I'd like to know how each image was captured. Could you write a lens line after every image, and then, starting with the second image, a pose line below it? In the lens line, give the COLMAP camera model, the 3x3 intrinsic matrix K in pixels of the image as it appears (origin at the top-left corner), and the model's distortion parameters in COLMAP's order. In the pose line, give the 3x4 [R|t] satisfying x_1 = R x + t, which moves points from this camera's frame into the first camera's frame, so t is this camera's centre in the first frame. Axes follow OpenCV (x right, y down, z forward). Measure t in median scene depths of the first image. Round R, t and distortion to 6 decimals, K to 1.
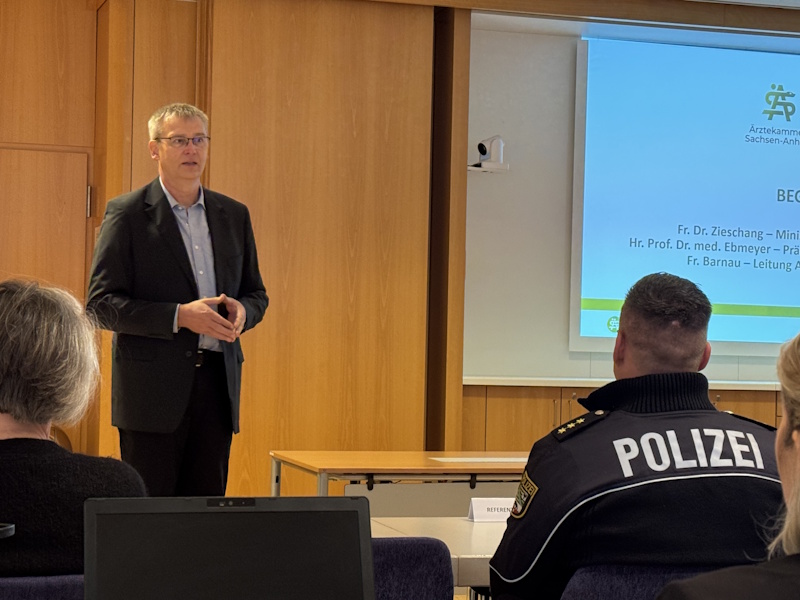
lens RADIAL K [[1618.2, 0, 400.0], [0, 1618.2, 293.7], [0, 0, 1]] dist [0.333529, 0.000000]
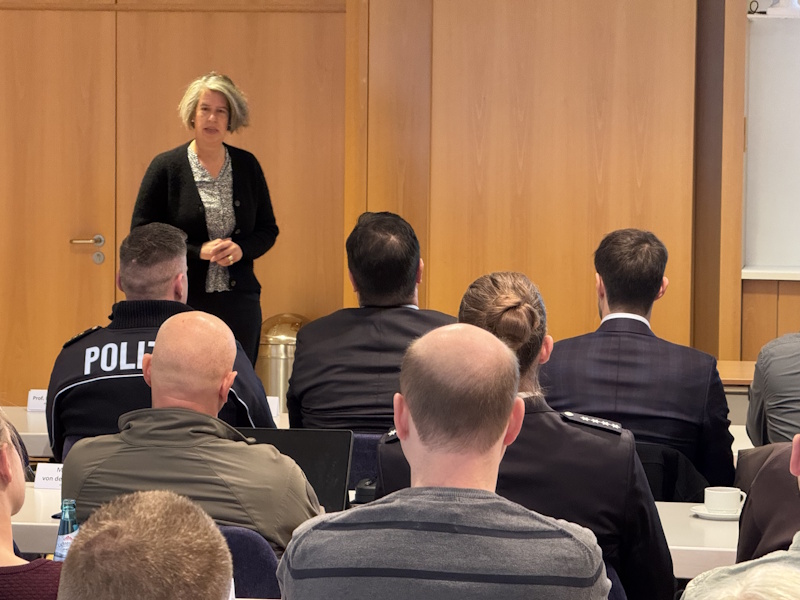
lens RADIAL K [[2811.6, 0, 400.1], [0, 2811.6, 302.4], [0, 0, 1]] dist [0.275314, 0.000000]
pose [[0.879592, 0.023799, -0.475132, 1.452955], [0.016108, 0.996685, 0.079744, -0.128066], [0.475455, -0.077796, 0.876293, -0.905730]]
